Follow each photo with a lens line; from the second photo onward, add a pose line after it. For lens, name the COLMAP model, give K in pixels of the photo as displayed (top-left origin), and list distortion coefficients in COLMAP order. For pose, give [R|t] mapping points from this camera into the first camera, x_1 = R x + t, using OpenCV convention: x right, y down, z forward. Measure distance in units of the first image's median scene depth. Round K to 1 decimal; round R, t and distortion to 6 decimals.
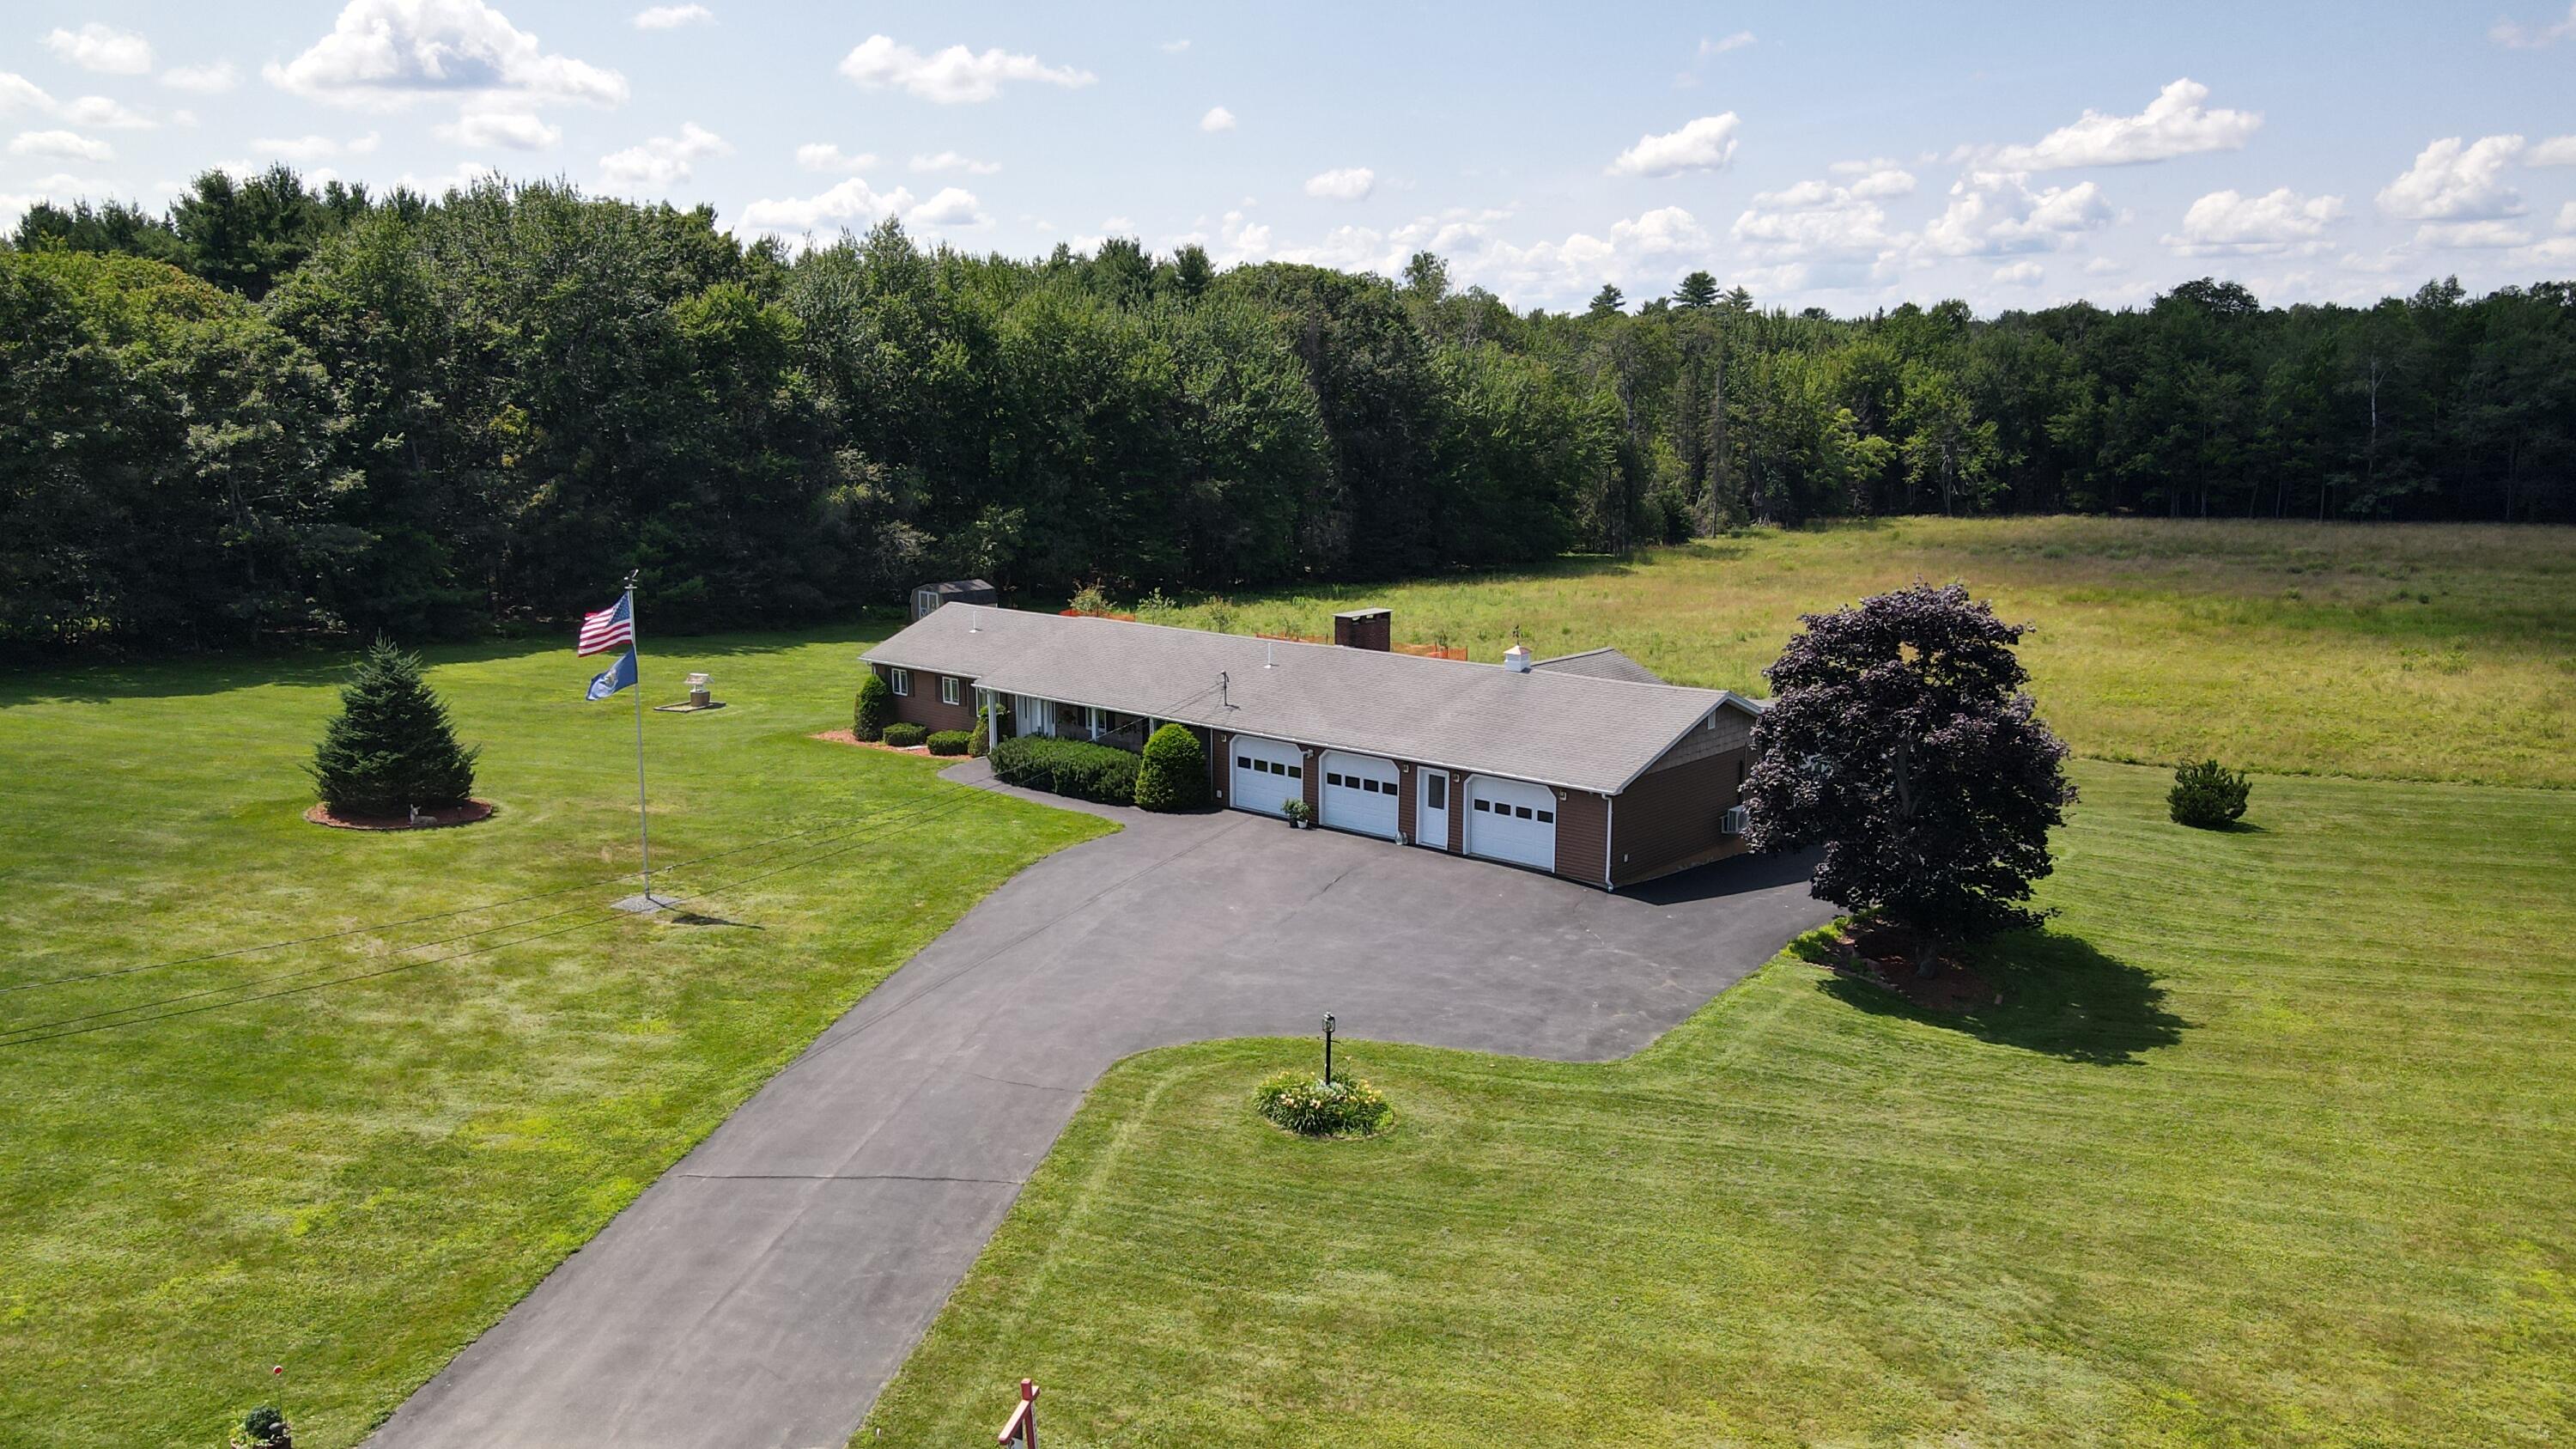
lens RADIAL K [[1910.6, 0, 1271.9], [0, 1910.6, 722.4], [0, 0, 1]] dist [-0.012344, 0.040115]
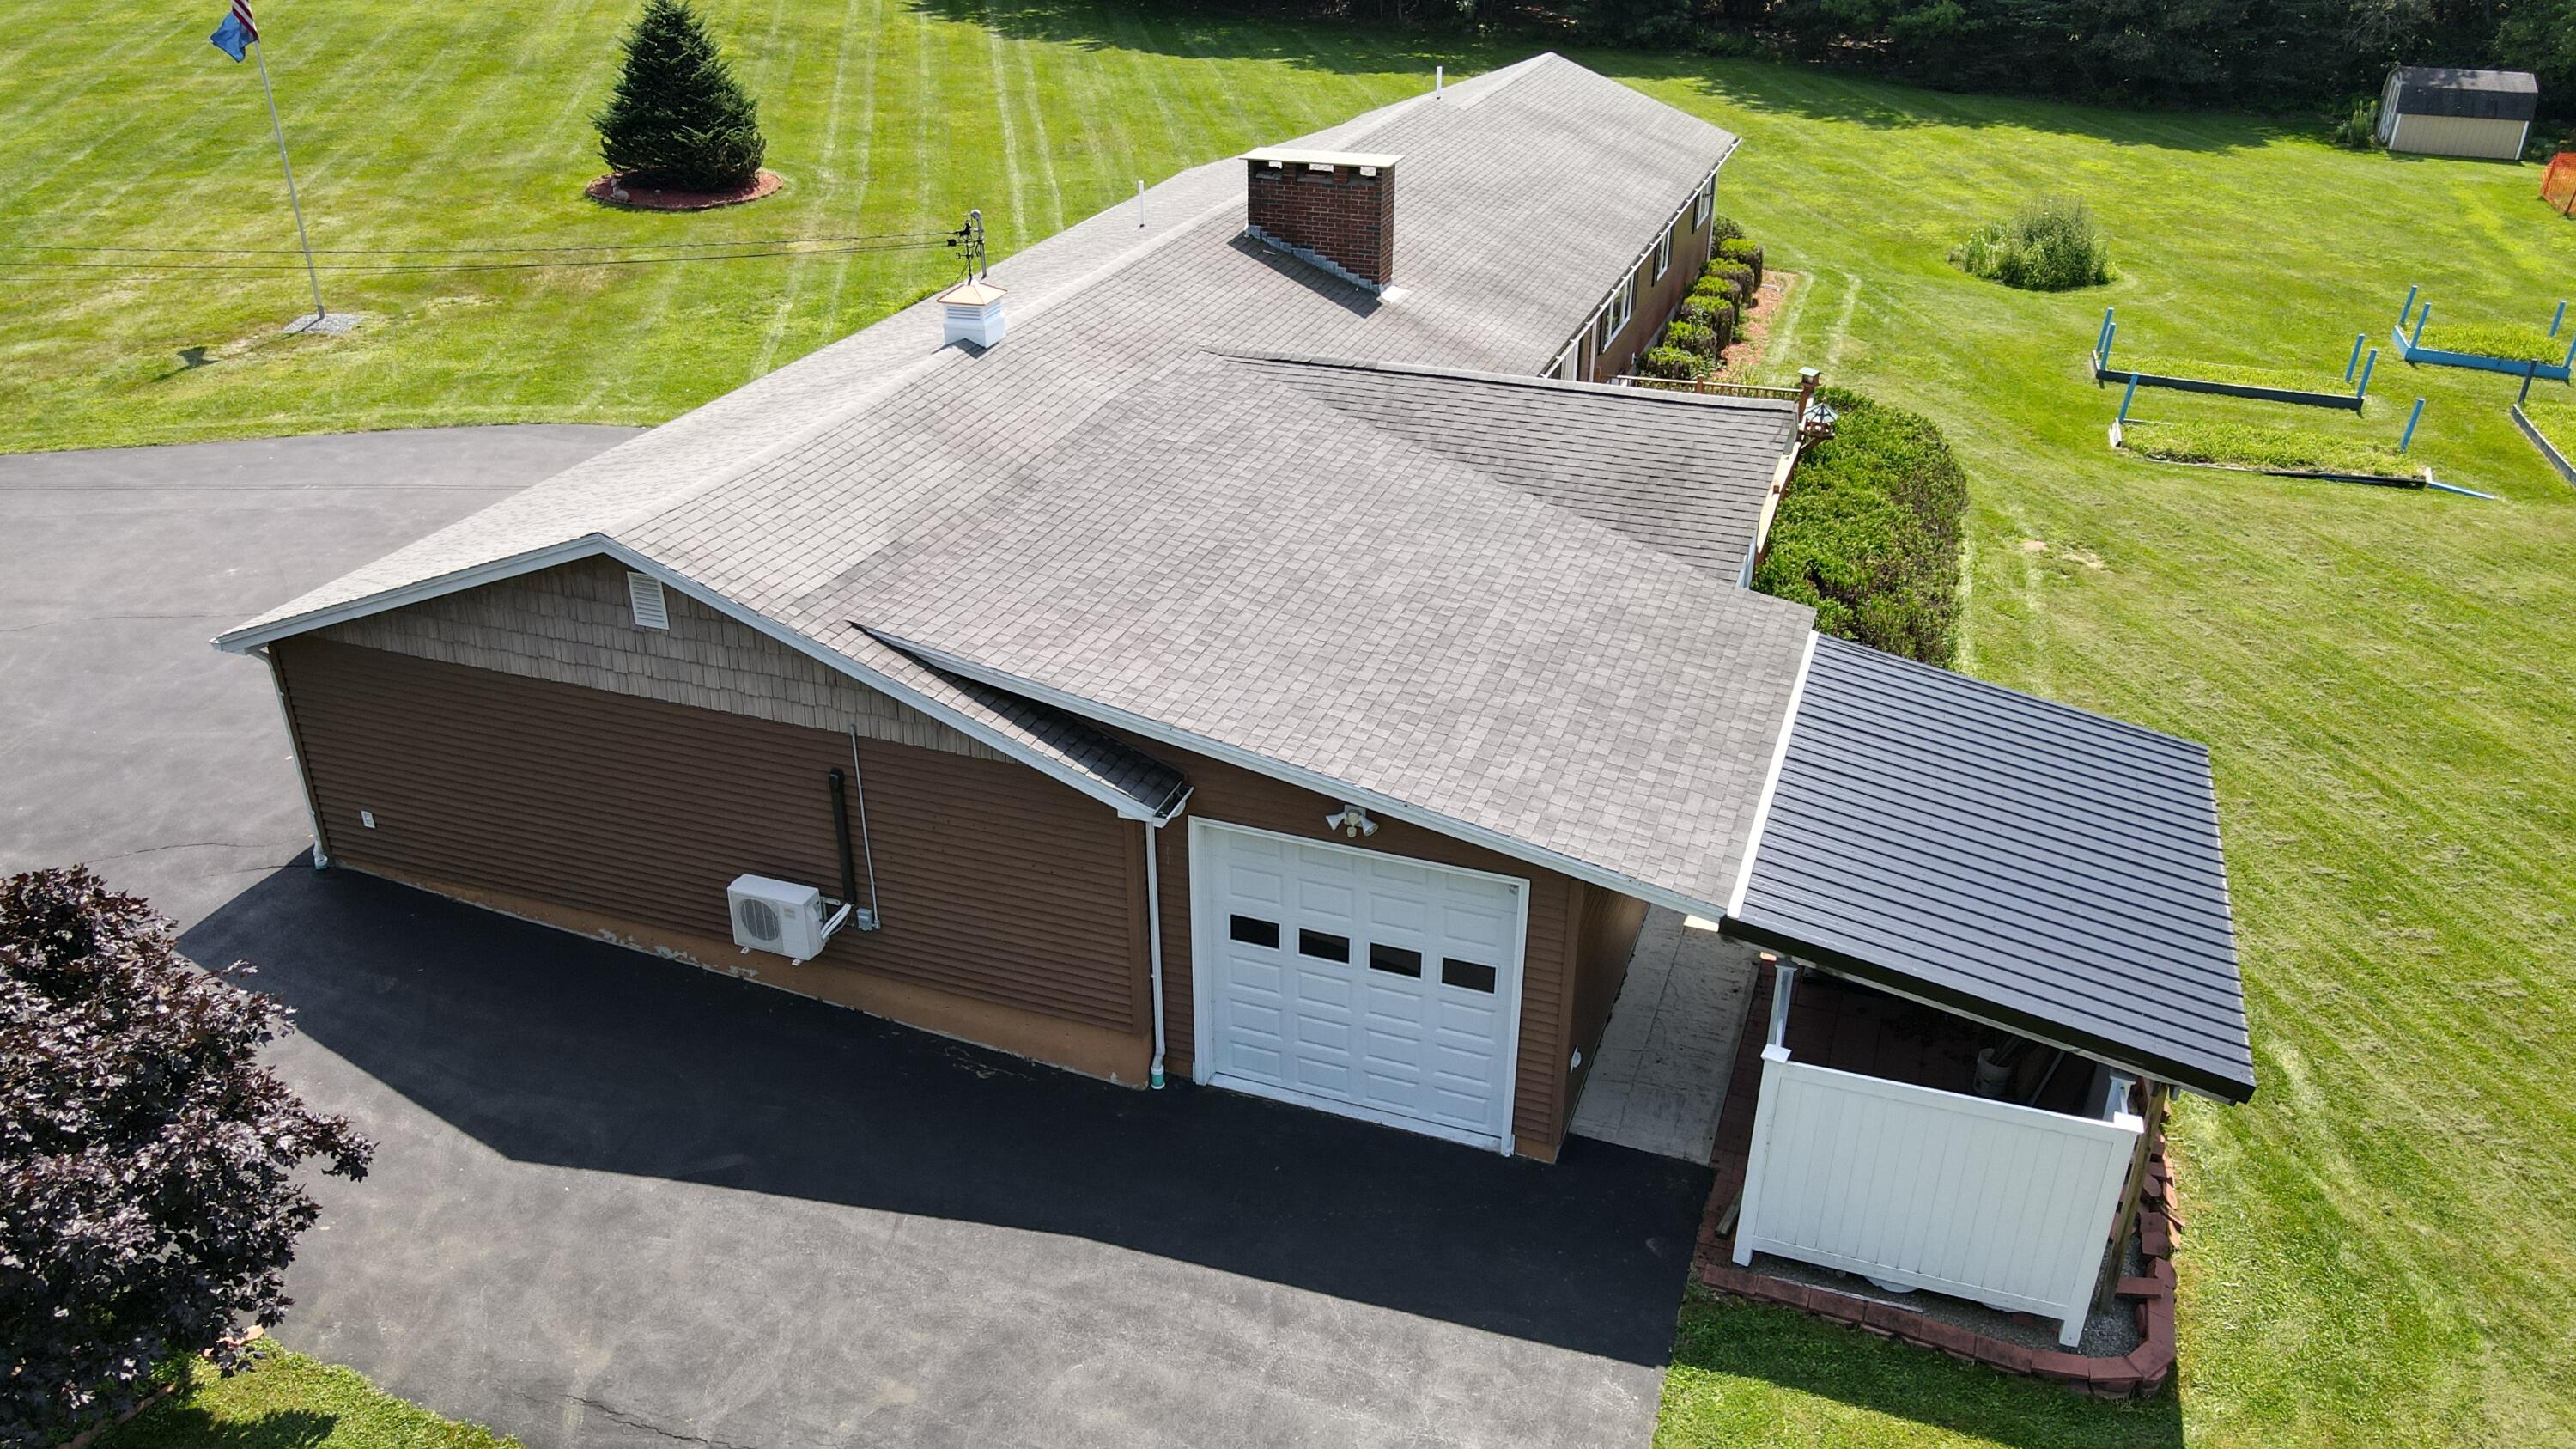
lens RADIAL K [[1910.6, 0, 1271.9], [0, 1910.6, 722.4], [0, 0, 1]] dist [-0.012344, 0.040115]
pose [[0.380701, 0.421141, -0.823230, 0.401704], [-0.163726, 0.906902, 0.388230, -0.094264], [0.910088, -0.013015, 0.414210, 0.691401]]
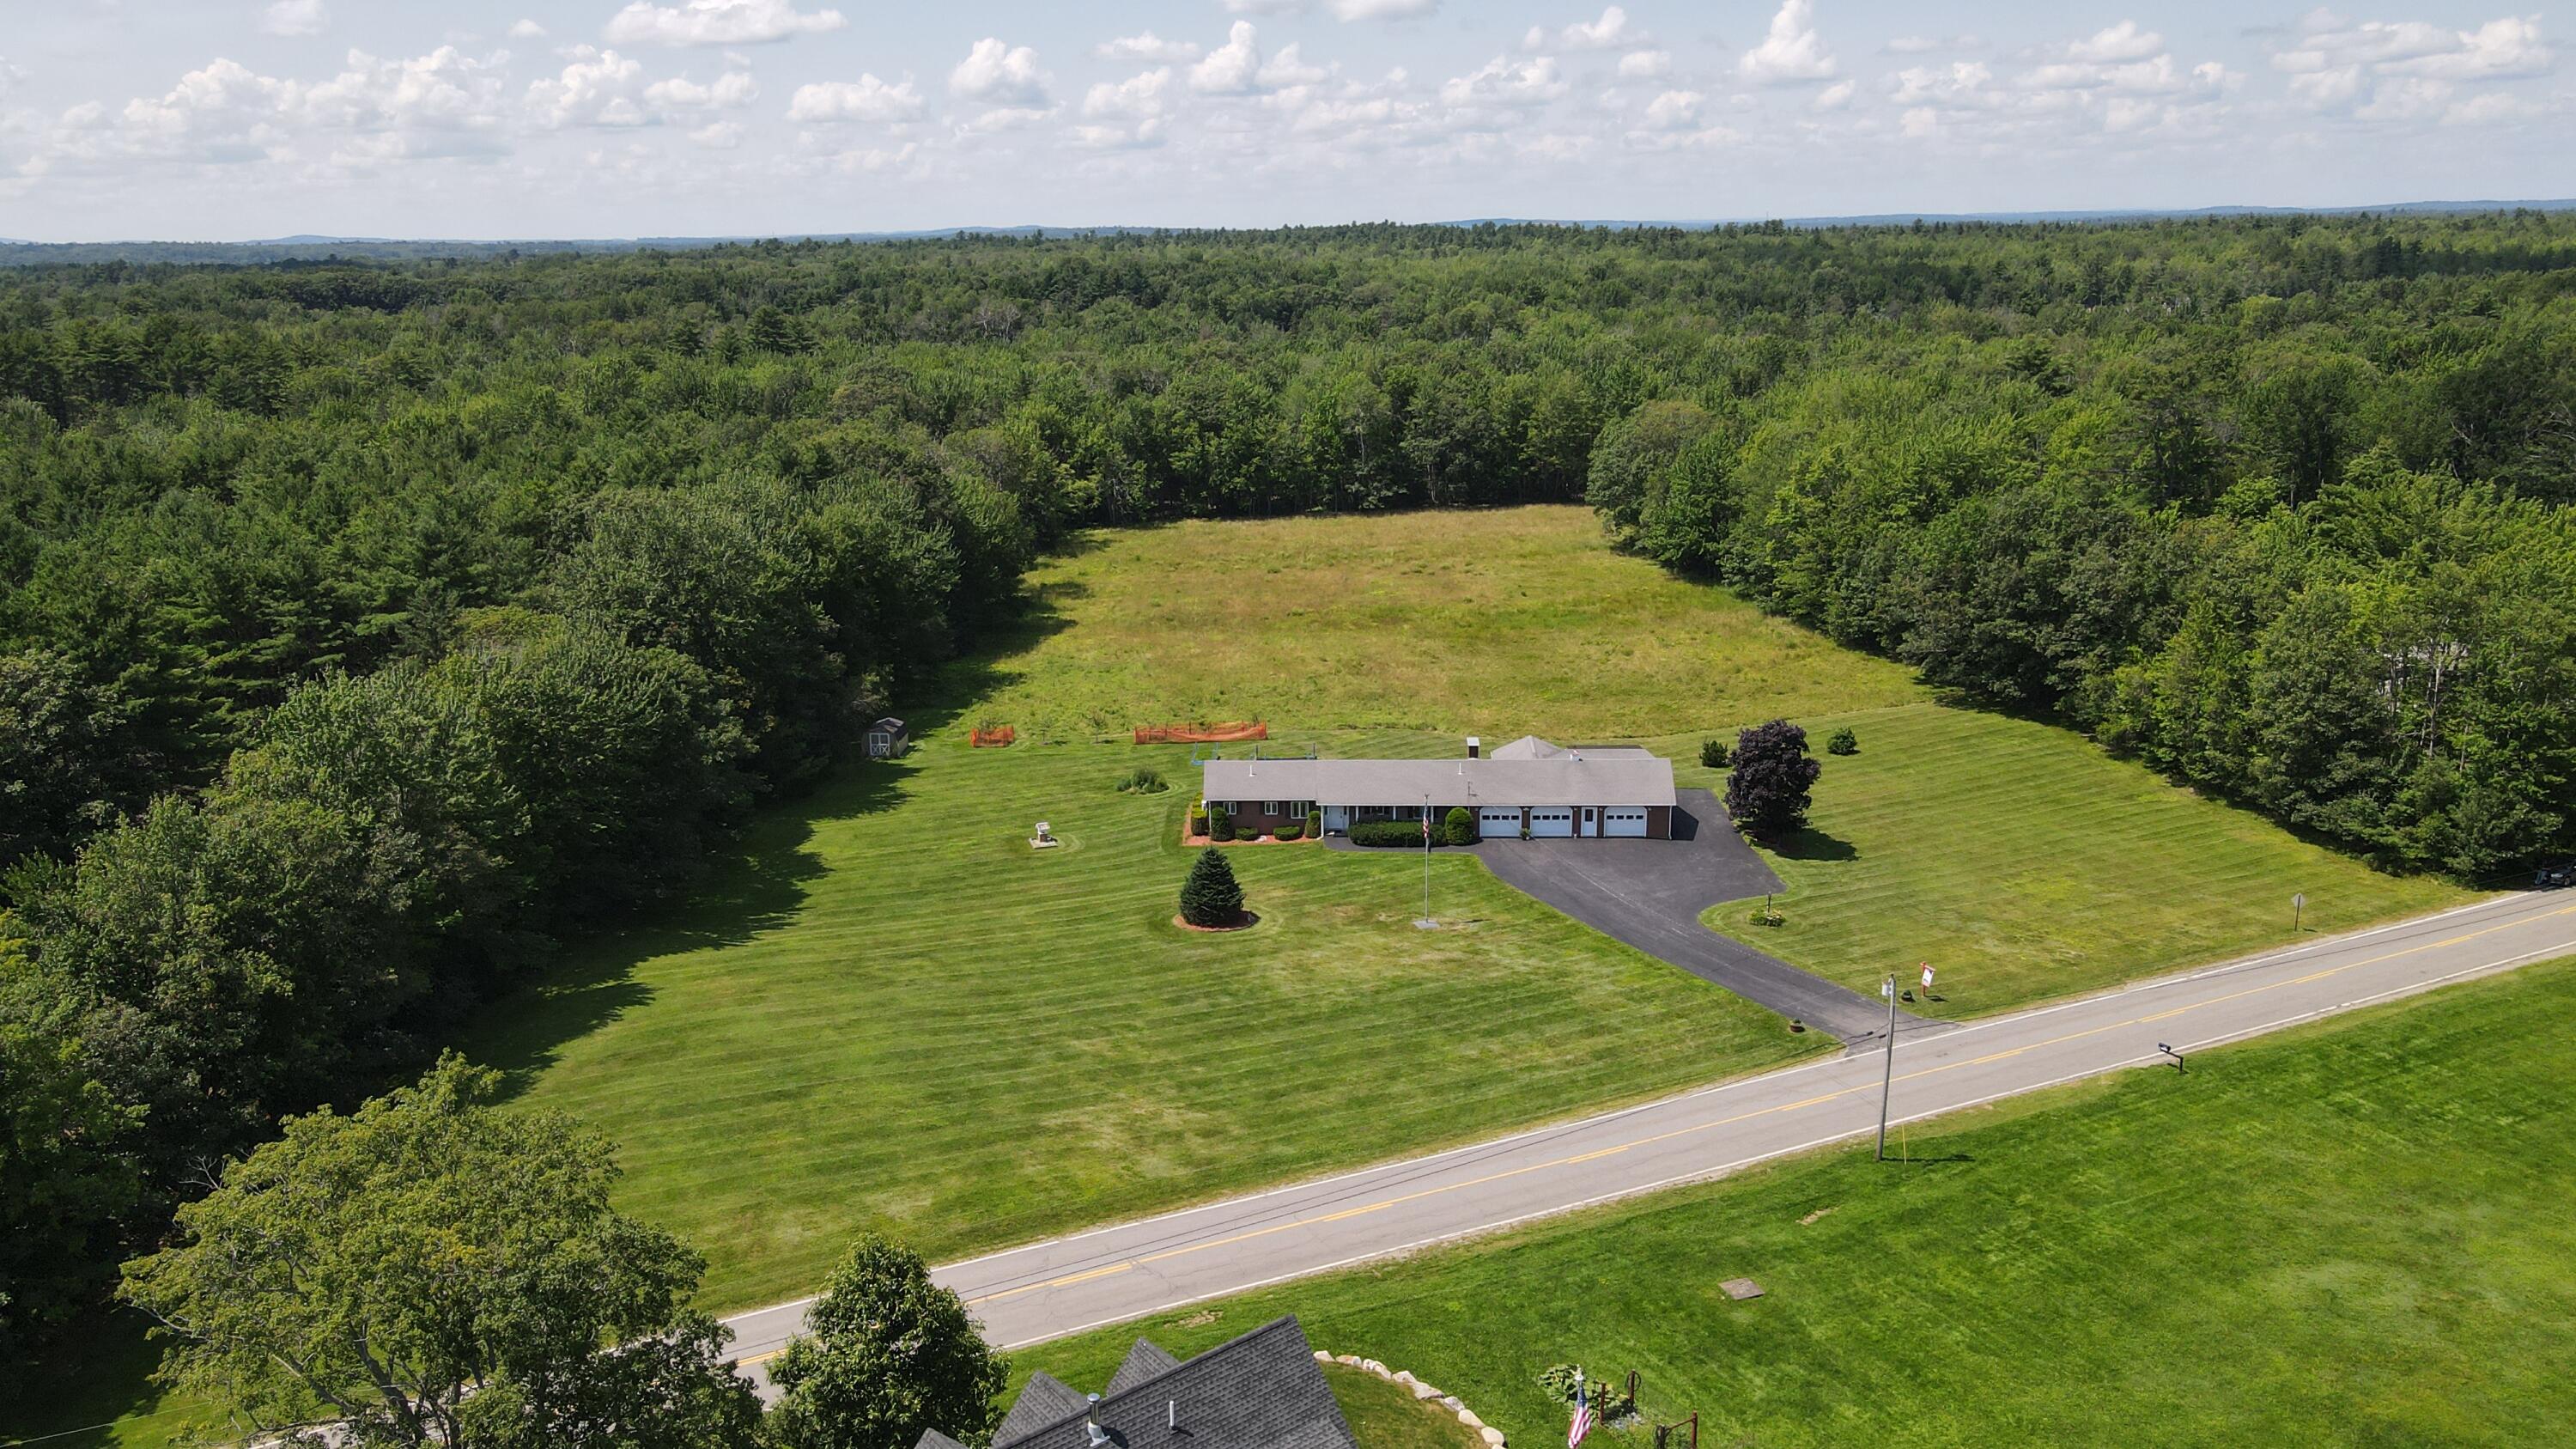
lens RADIAL K [[1910.6, 0, 1271.9], [0, 1910.6, 722.4], [0, 0, 1]] dist [-0.012344, 0.040115]
pose [[0.776613, -0.168616, 0.606993, -1.310218], [0.129185, 0.985664, 0.108522, -0.309143], [-0.616590, -0.005865, 0.787262, -0.559502]]
